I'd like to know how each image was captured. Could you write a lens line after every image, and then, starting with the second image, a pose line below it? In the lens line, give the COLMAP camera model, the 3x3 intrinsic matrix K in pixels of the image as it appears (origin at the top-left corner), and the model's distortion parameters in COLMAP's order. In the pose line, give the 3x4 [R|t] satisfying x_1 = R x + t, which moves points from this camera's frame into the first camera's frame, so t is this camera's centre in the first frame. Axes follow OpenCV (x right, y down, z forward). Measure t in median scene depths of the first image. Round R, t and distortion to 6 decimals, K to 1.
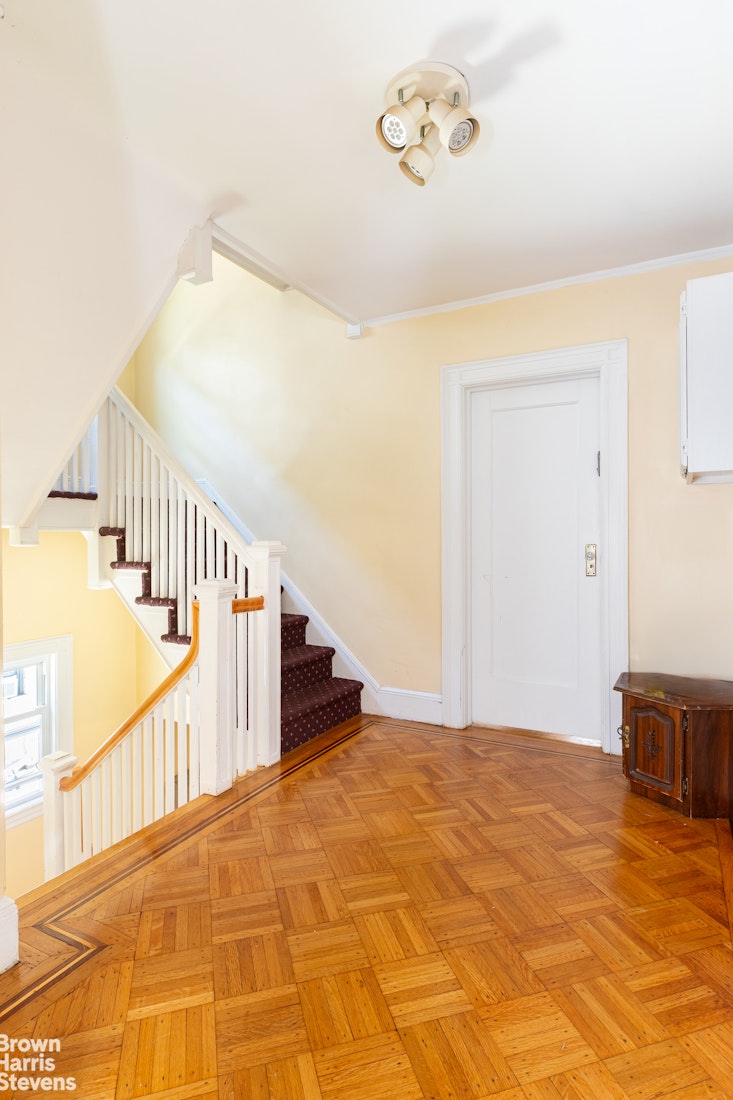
lens RADIAL K [[576.6, 0, 367.0], [0, 576.6, 533.7], [0, 0, 1]] dist [-0.000770, -0.000755]
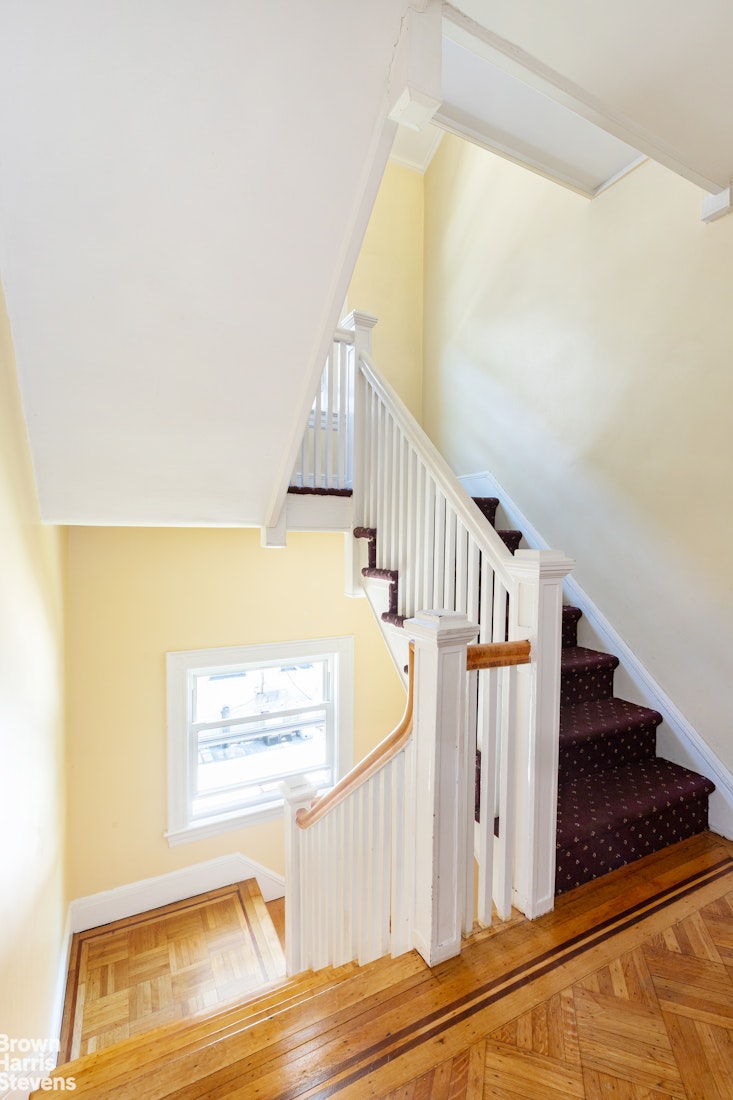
lens RADIAL K [[482.5, 0, 366.5], [0, 482.5, 550.0], [0, 0, 1]] dist [0.001483, -0.000254]
pose [[0.822874, 0.029467, -0.567459, -0.030269], [-0.012920, 0.999367, 0.033160, -0.002111], [0.568077, -0.019955, 0.822734, 0.420424]]
